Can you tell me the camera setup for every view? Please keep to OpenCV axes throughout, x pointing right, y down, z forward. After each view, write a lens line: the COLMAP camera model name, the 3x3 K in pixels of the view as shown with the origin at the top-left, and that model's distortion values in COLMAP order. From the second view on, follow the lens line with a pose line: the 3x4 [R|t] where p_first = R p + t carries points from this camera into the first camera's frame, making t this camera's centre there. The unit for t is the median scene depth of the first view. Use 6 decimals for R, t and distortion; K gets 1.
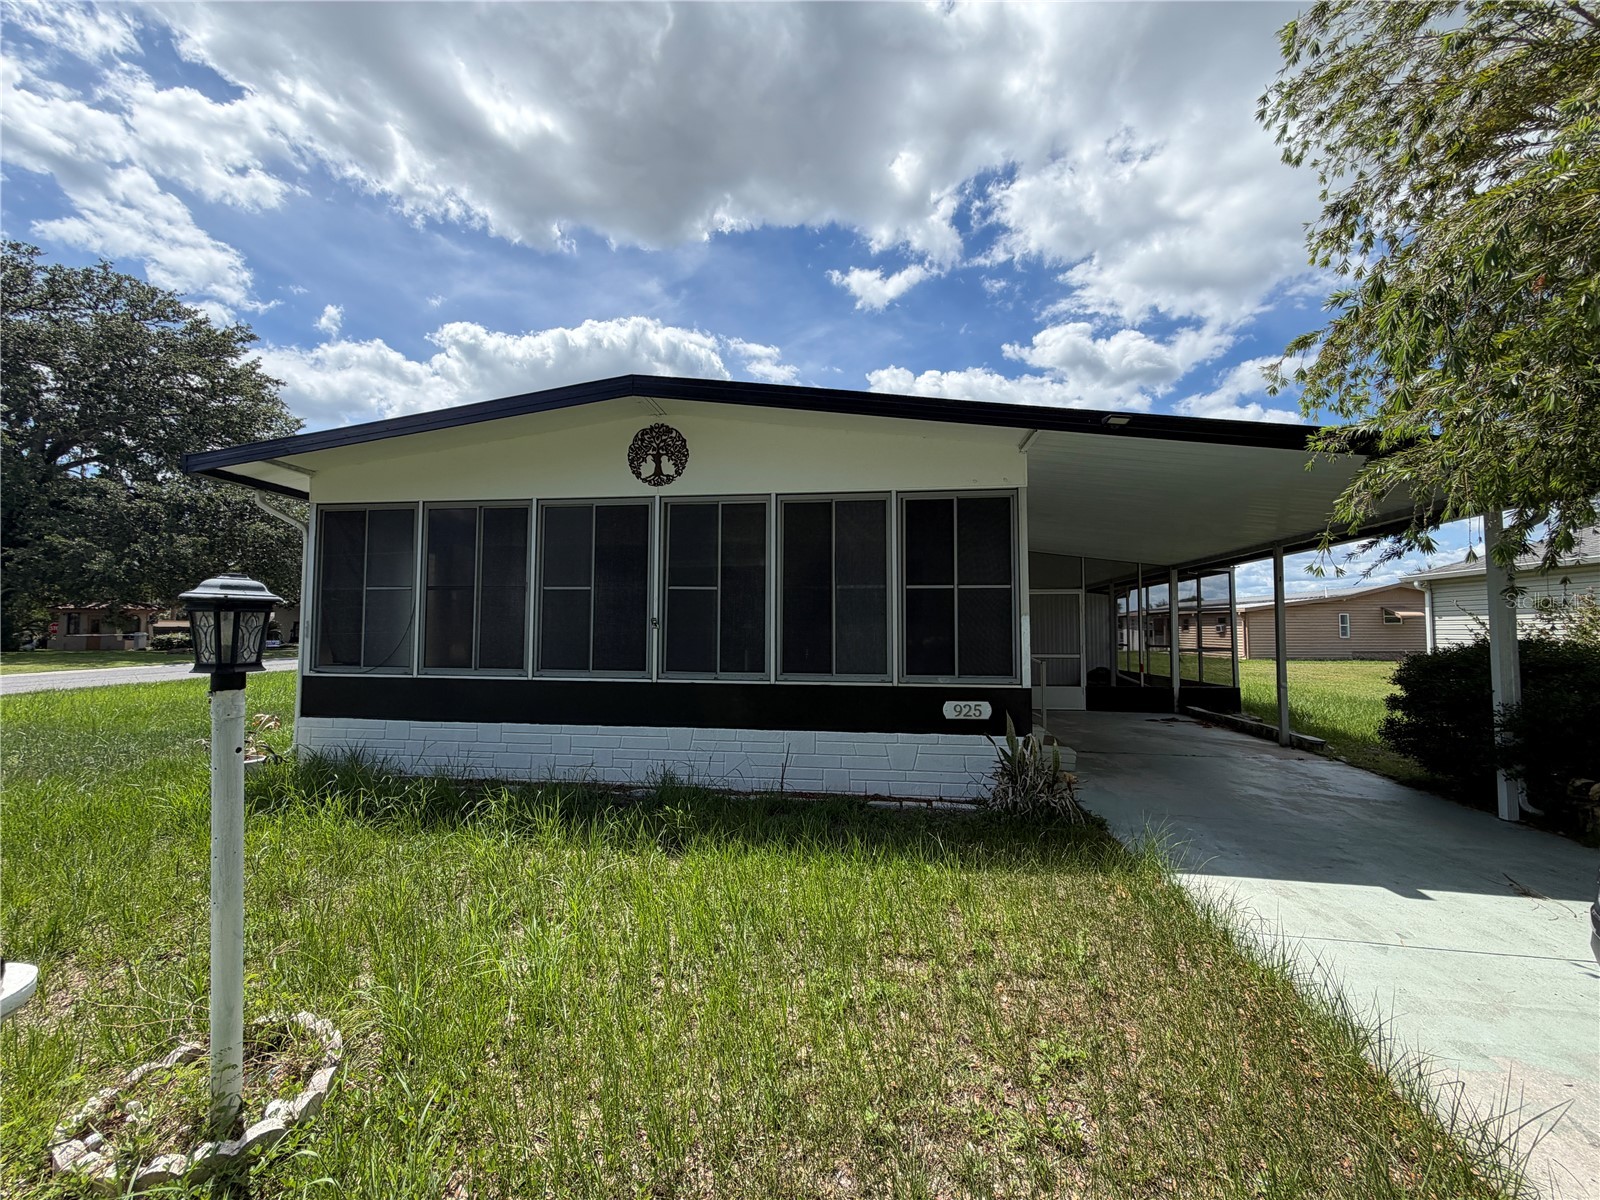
lens RADIAL K [[636.6, 0, 800.0], [0, 636.6, 600.0], [0, 0, 1]] dist [-0.000324, -0.000356]
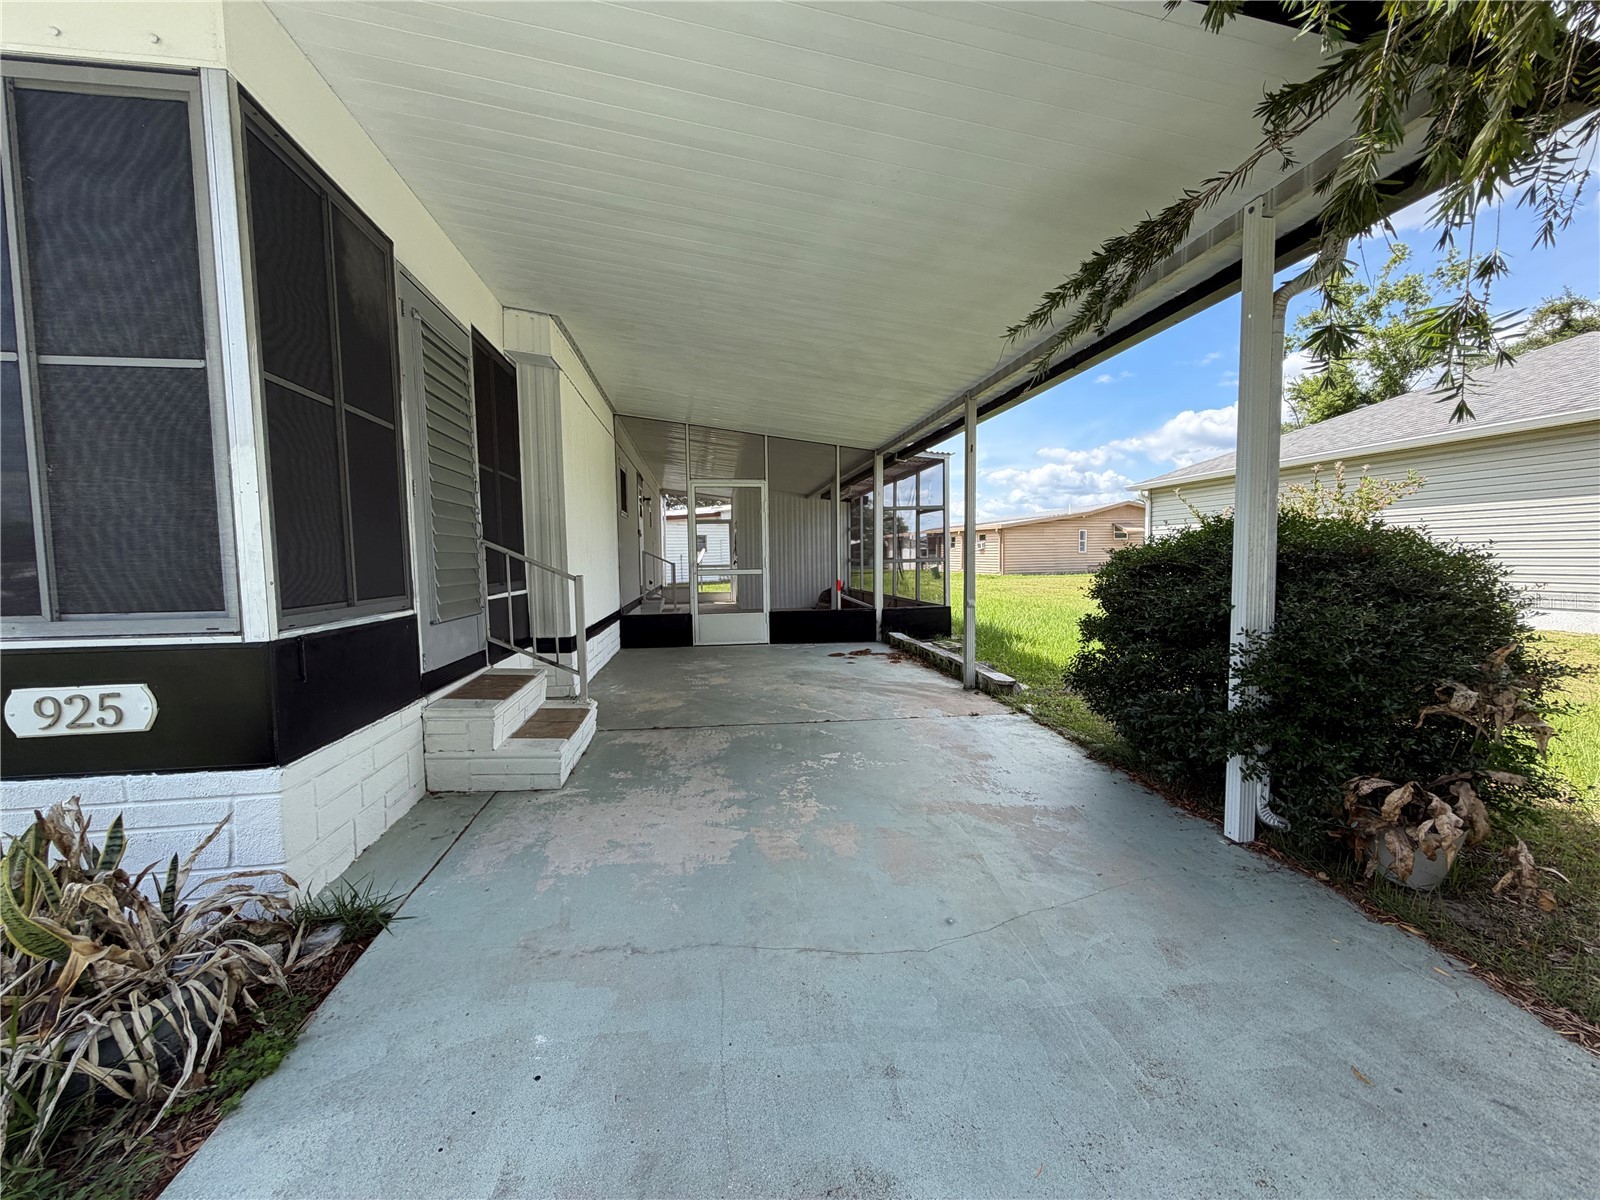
lens RADIAL K [[636.6, 0, 800.0], [0, 636.6, 600.0], [0, 0, 1]] dist [-0.000324, -0.000356]
pose [[0.961017, -0.032949, 0.274520, 0.509731], [0.000726, 0.993171, 0.116663, 0.064025], [-0.276489, -0.111916, 0.954478, 0.506649]]
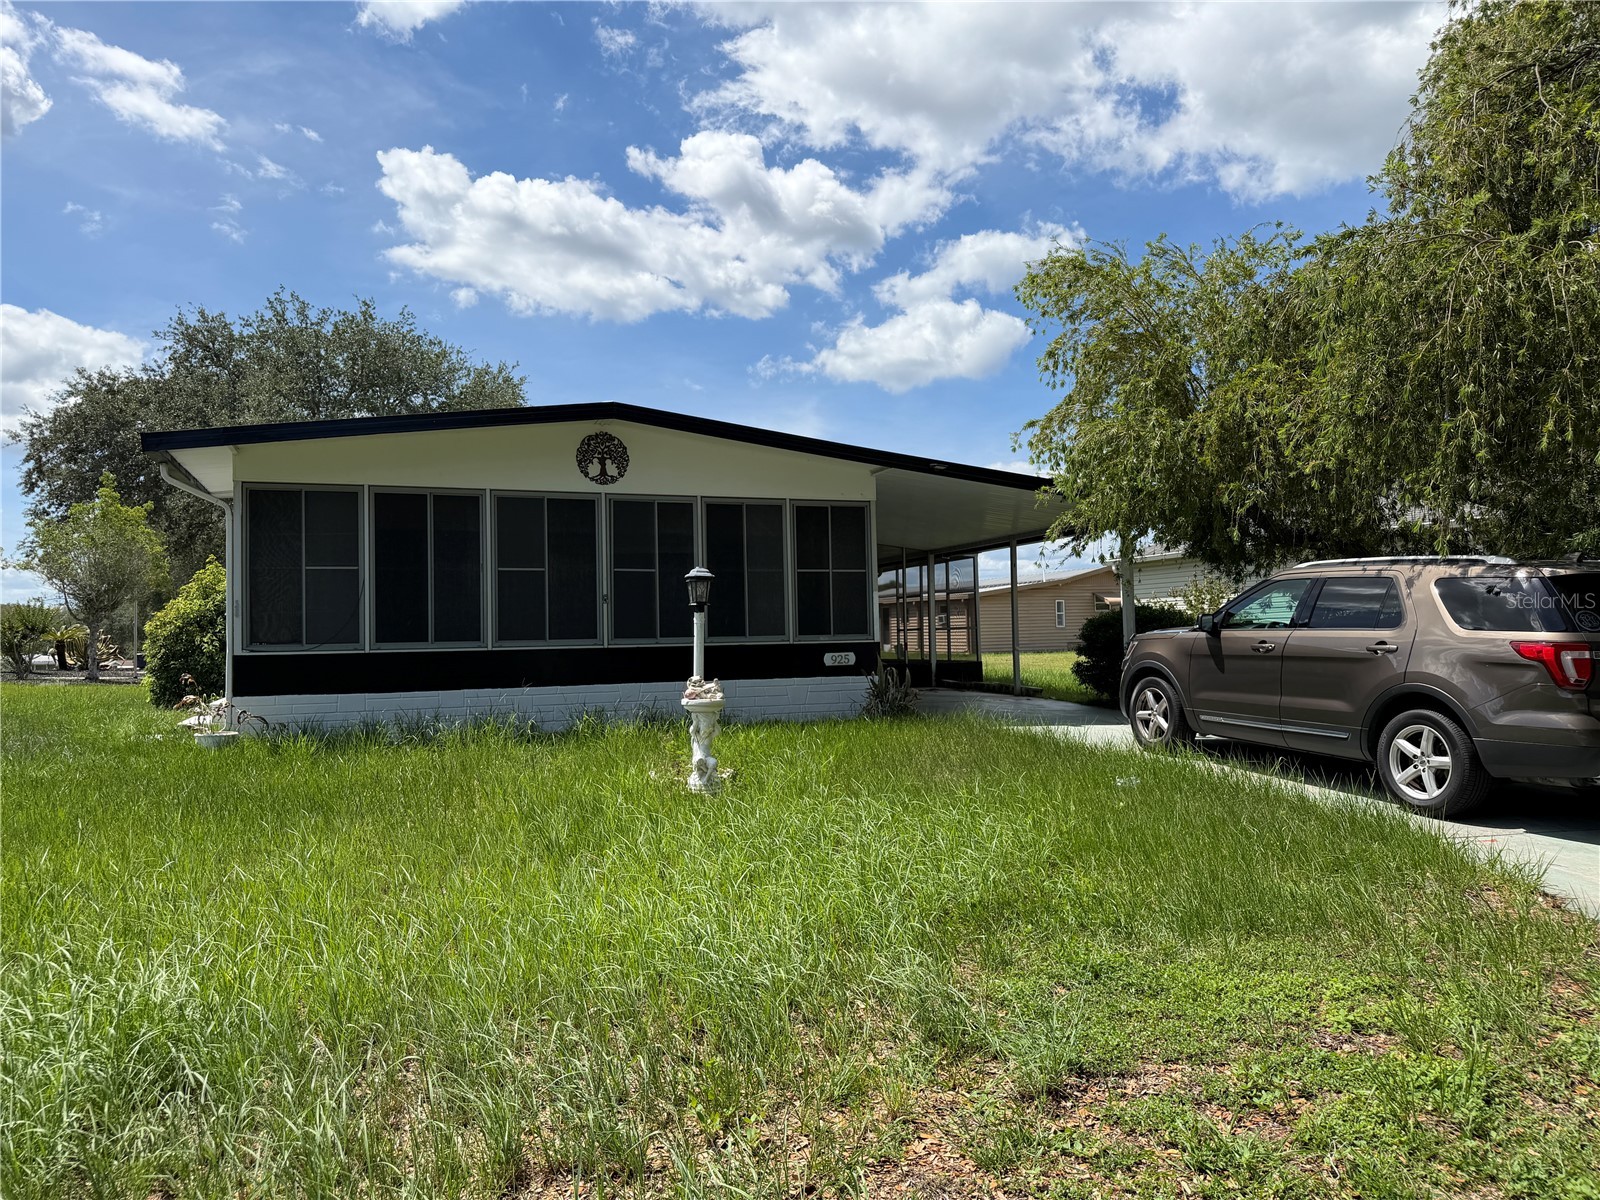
lens RADIAL K [[1120.2, 0, 800.0], [0, 1120.2, 600.0], [0, 0, 1]] dist [0.079305, 0.001474]
pose [[0.888369, -0.005704, 0.459095, -0.864088], [0.000431, 0.999933, 0.011588, 0.013788], [-0.459130, -0.010097, 0.888312, -1.047329]]
